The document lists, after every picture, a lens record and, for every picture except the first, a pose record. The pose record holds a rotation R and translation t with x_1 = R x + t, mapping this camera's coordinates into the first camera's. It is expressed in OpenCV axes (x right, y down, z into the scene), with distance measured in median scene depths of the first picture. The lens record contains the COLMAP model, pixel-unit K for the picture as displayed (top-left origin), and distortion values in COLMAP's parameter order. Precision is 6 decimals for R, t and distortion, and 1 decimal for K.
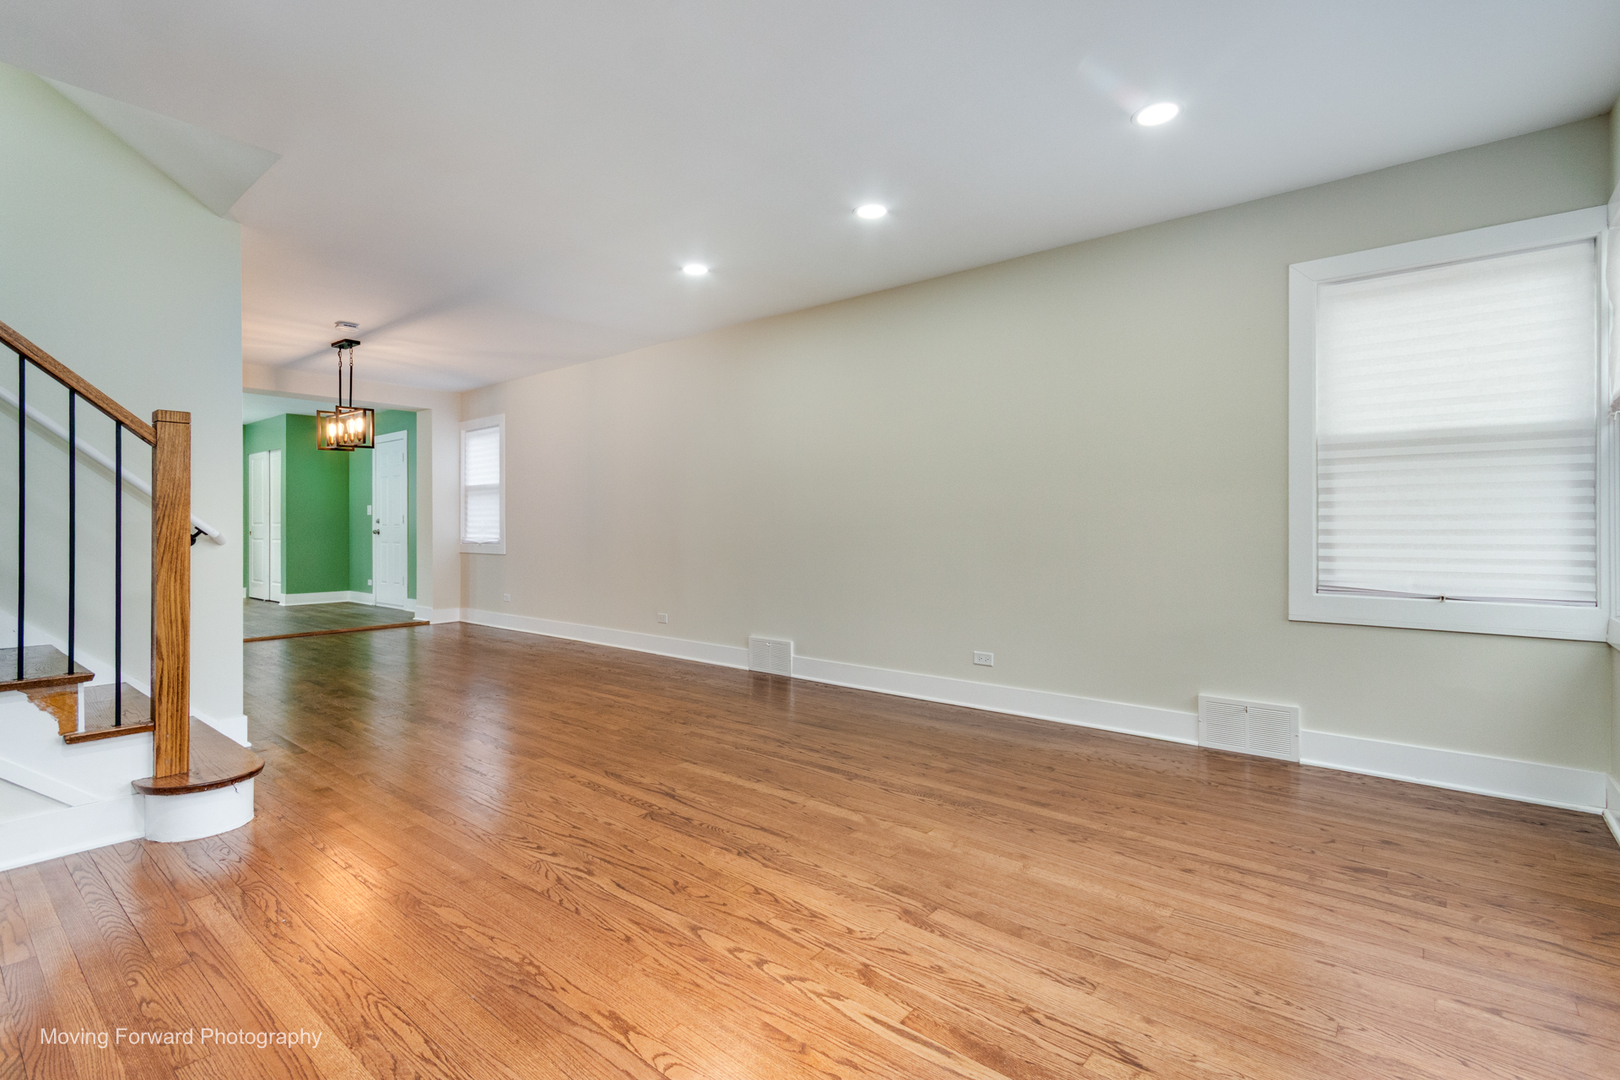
lens RADIAL K [[763.4, 0, 808.4], [0, 763.4, 529.1], [0, 0, 1]] dist [0.002470, 0.000453]
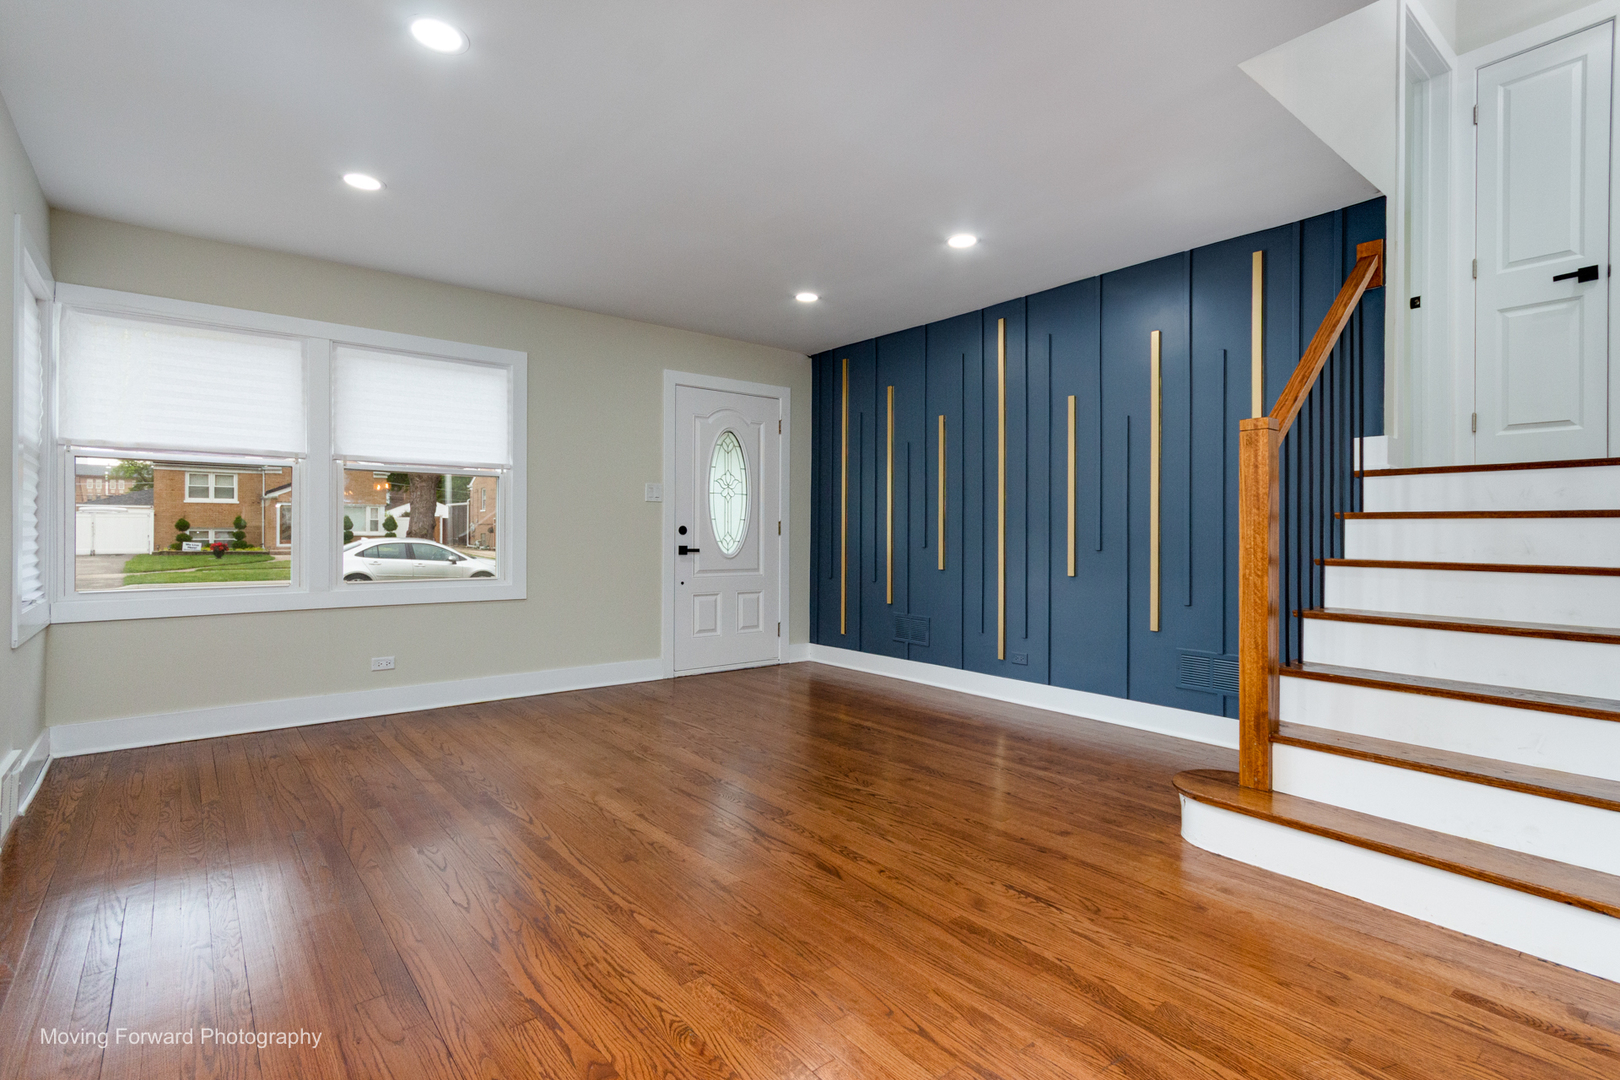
lens RADIAL K [[763.4, 0, 808.4], [0, 763.4, 529.1], [0, 0, 1]] dist [0.002470, 0.000453]
pose [[-0.980944, -0.001716, 0.194283, -0.566982], [-0.002155, 0.999996, -0.002050, -0.011581], [-0.194278, -0.002430, -0.980943, 2.583768]]
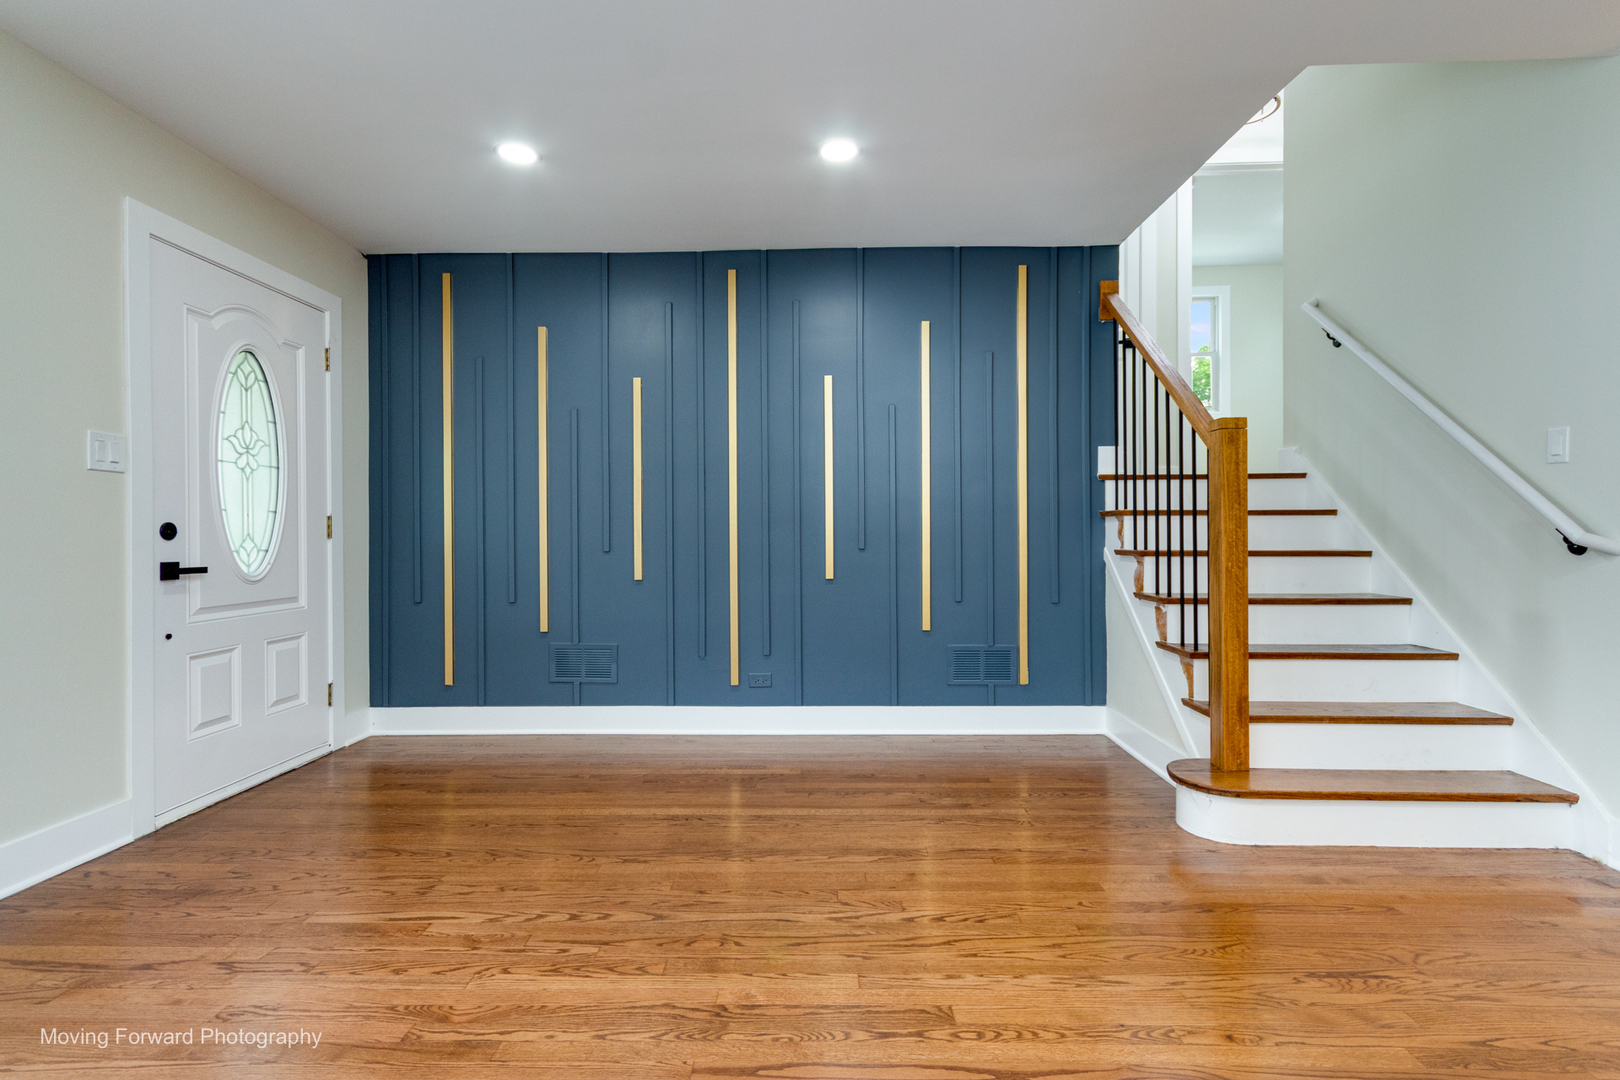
lens RADIAL K [[747.3, 0, 806.5], [0, 747.3, 533.3], [0, 0, 1]] dist [0.006369, -0.000150]
pose [[-0.784633, 0.006793, -0.619923, 0.303890], [0.005084, 0.999977, 0.004522, -0.008469], [0.619940, 0.000396, -0.784649, 1.792433]]
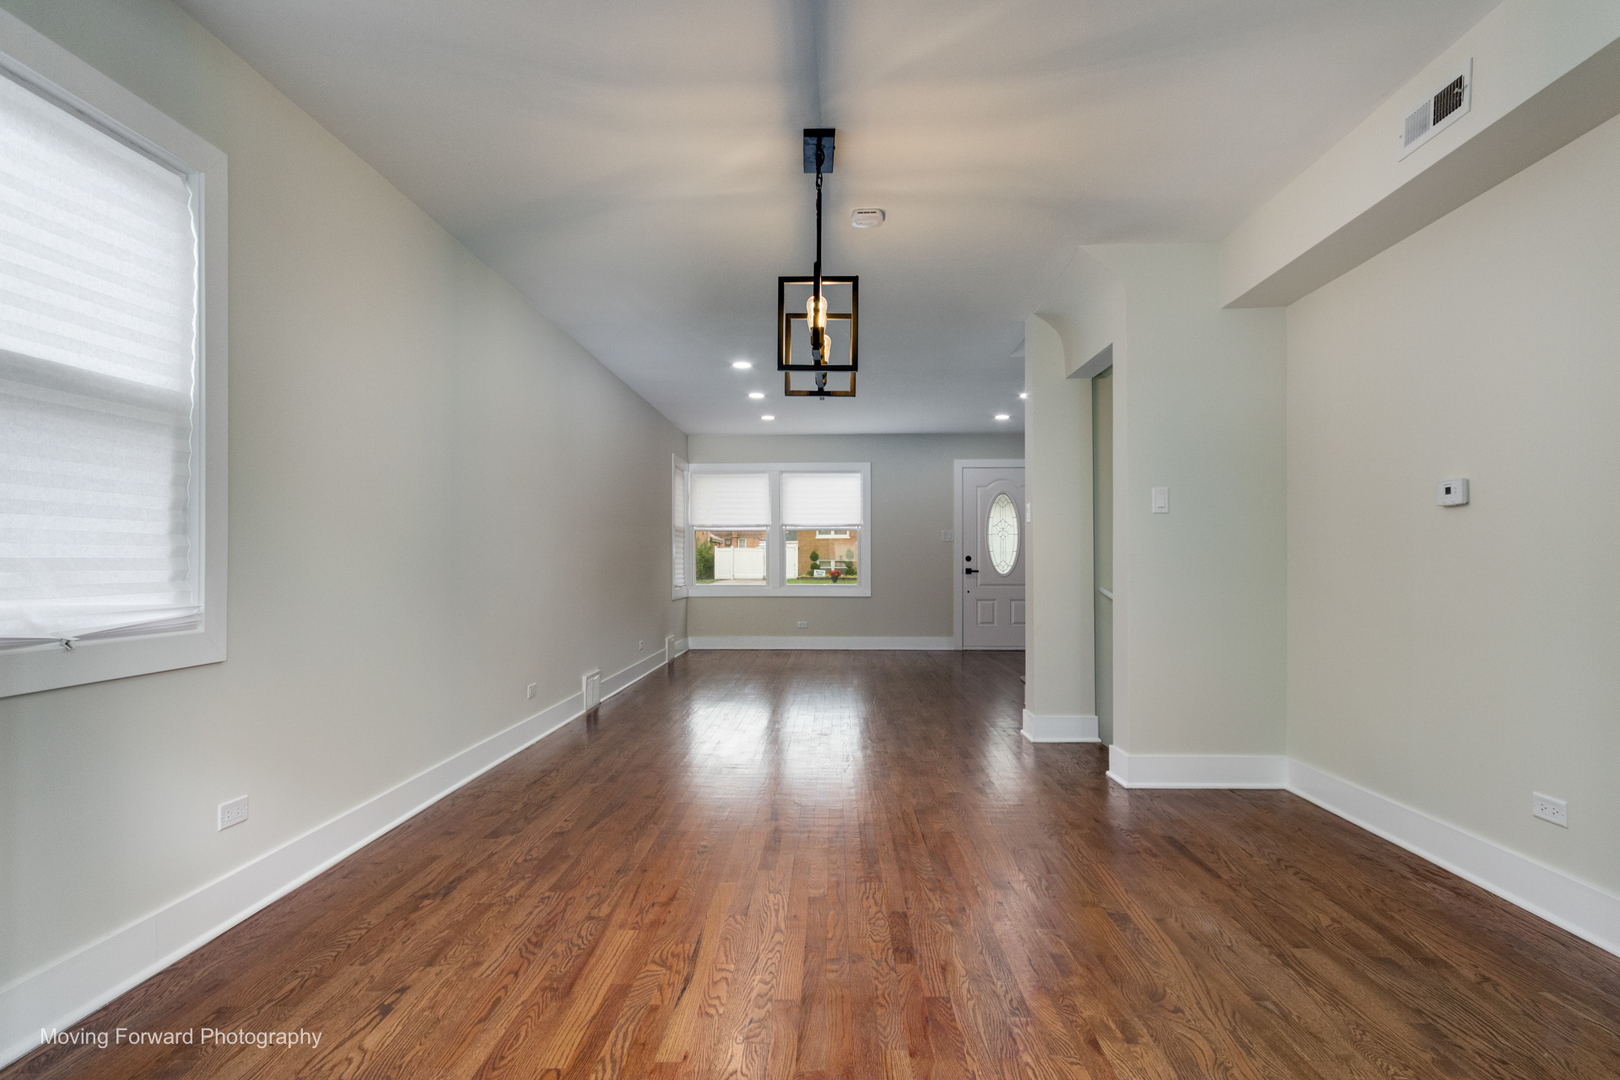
lens RADIAL K [[846.1, 0, 807.7], [0, 846.1, 559.9], [0, 0, 1]] dist [-0.000501, -0.000087]
pose [[-0.612968, 0.002767, 0.790103, -2.756517], [0.004621, 0.999989, 0.000083, -0.009818], [-0.790094, 0.003702, -0.612974, 3.633042]]
